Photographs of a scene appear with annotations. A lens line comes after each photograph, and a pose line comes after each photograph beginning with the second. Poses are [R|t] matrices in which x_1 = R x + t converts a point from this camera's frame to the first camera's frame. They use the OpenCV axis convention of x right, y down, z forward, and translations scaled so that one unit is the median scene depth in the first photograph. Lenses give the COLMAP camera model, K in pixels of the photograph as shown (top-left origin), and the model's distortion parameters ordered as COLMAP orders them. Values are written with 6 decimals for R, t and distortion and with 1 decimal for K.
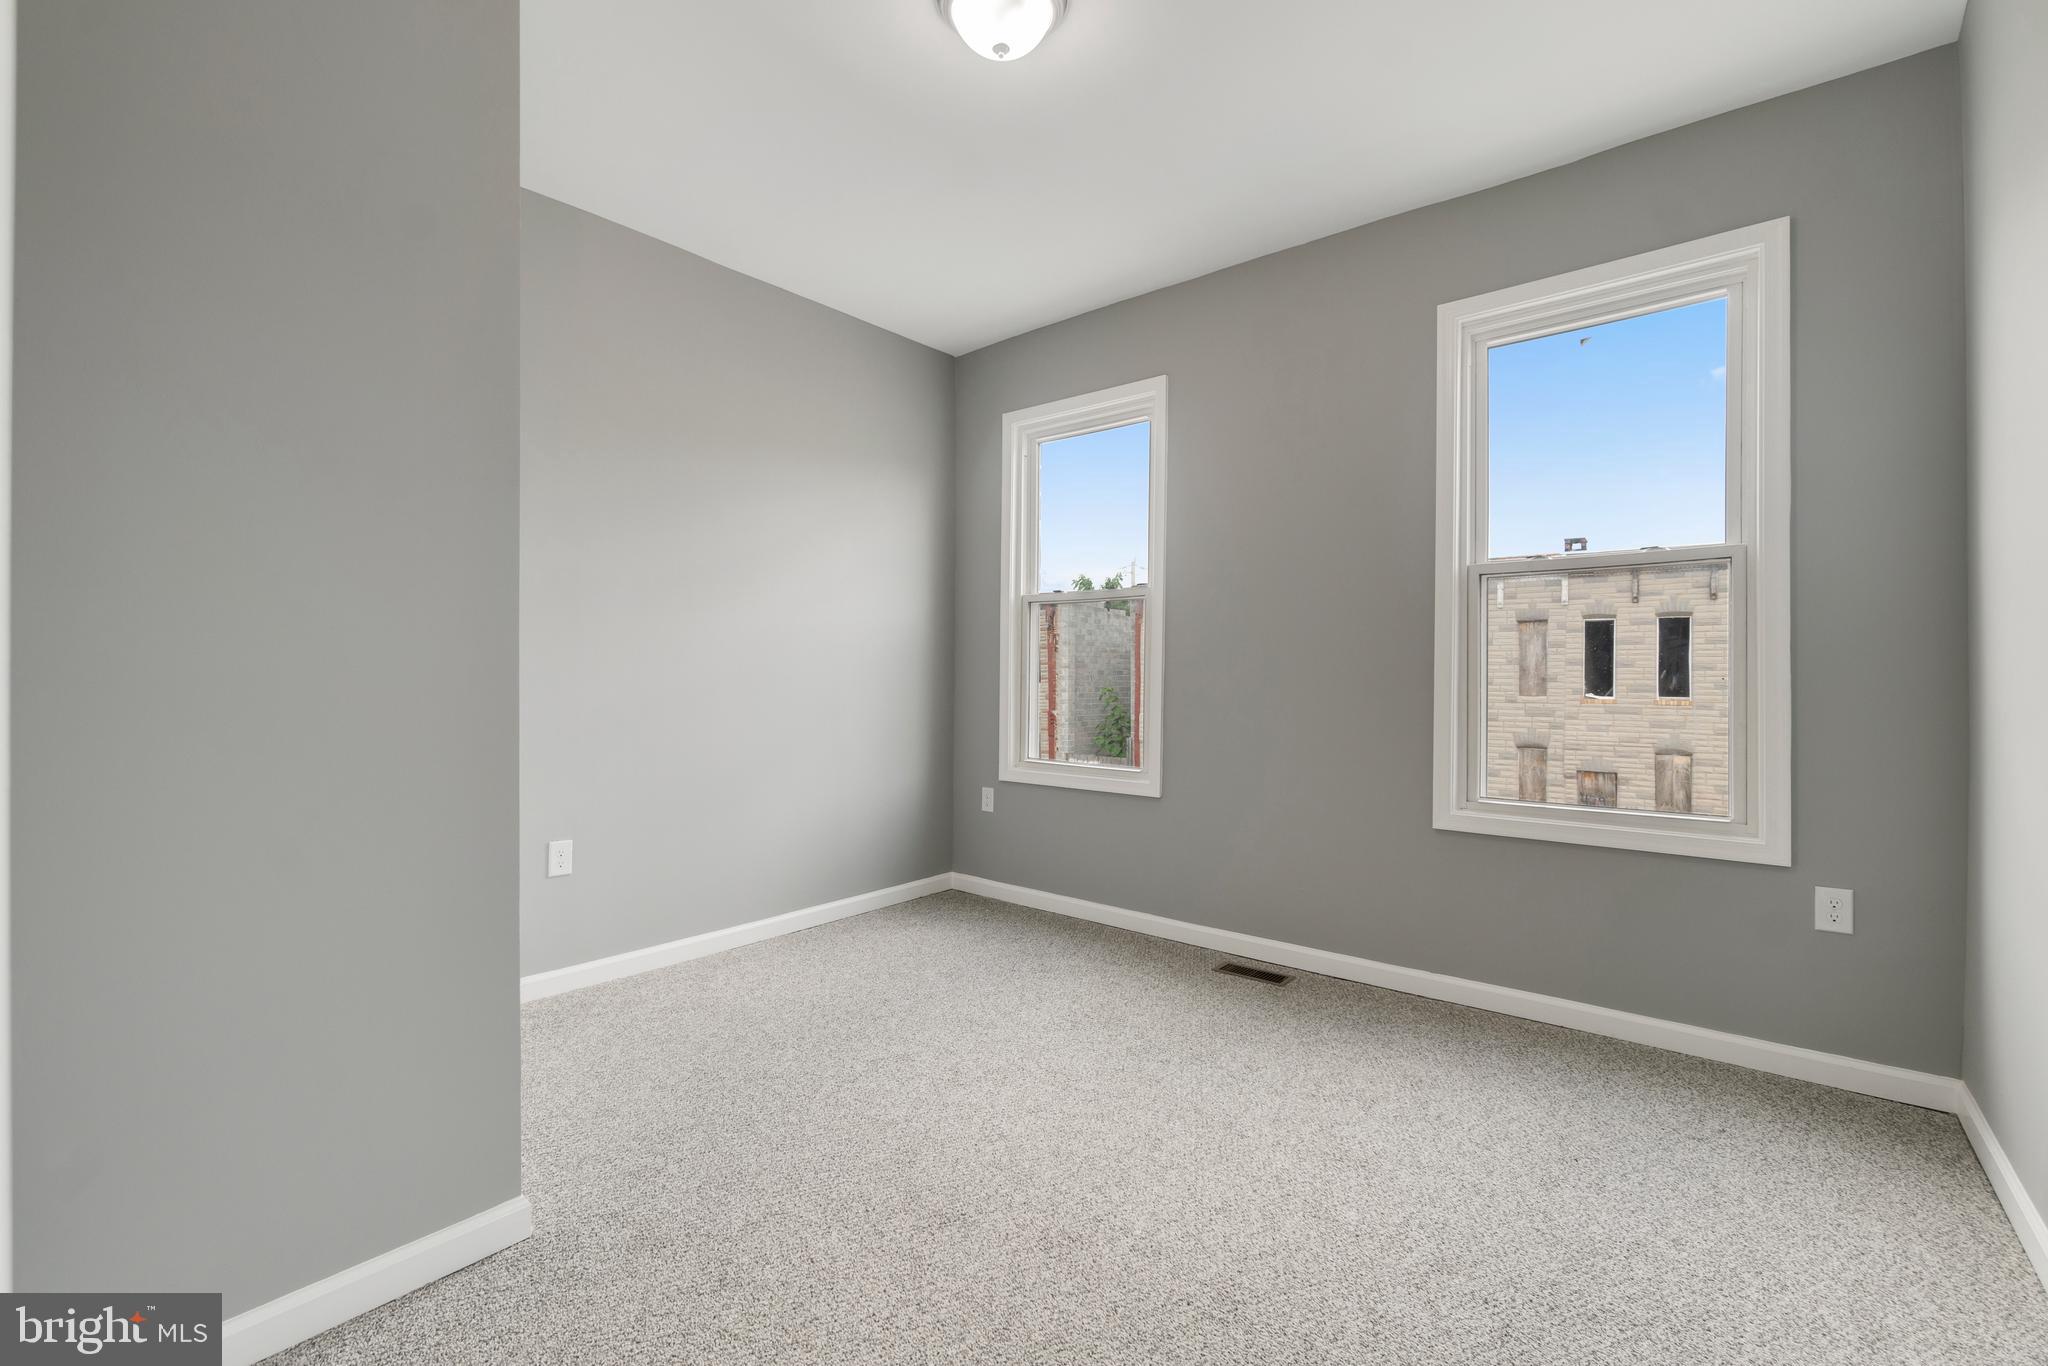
lens RADIAL K [[909.3, 0, 1025.9], [0, 909.3, 680.7], [0, 0, 1]] dist [-0.000323, 0.000457]
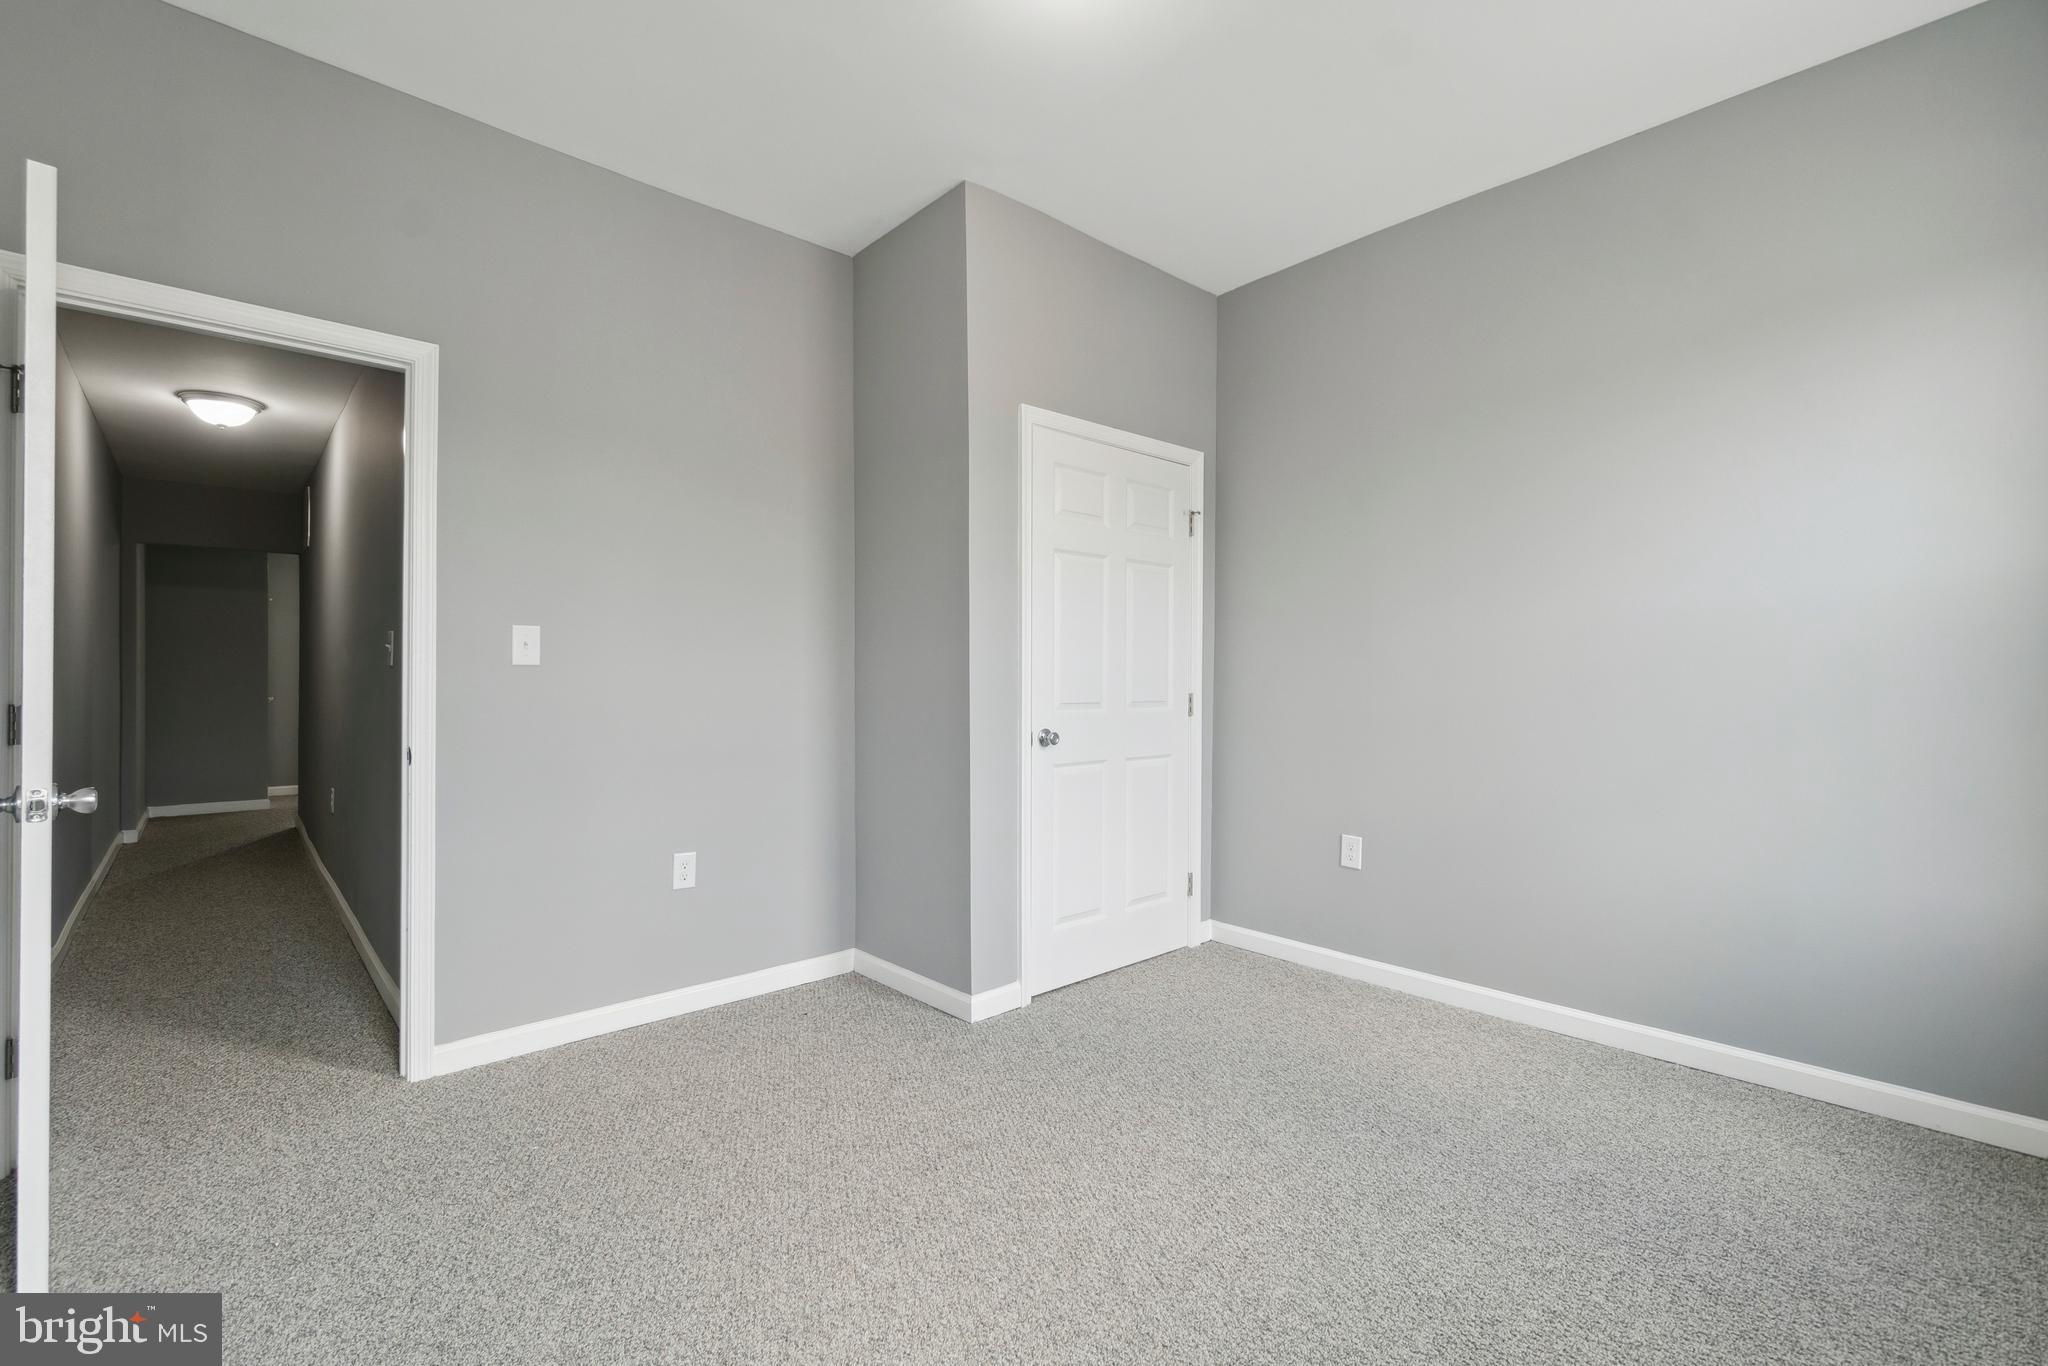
lens RADIAL K [[909.3, 0, 1025.9], [0, 909.3, 680.7], [0, 0, 1]] dist [-0.000323, 0.000457]
pose [[-0.163711, -0.003994, -0.986500, 0.641987], [-0.006833, 0.999972, -0.002914, -0.003837], [0.986485, 0.006264, -0.163733, 0.820319]]
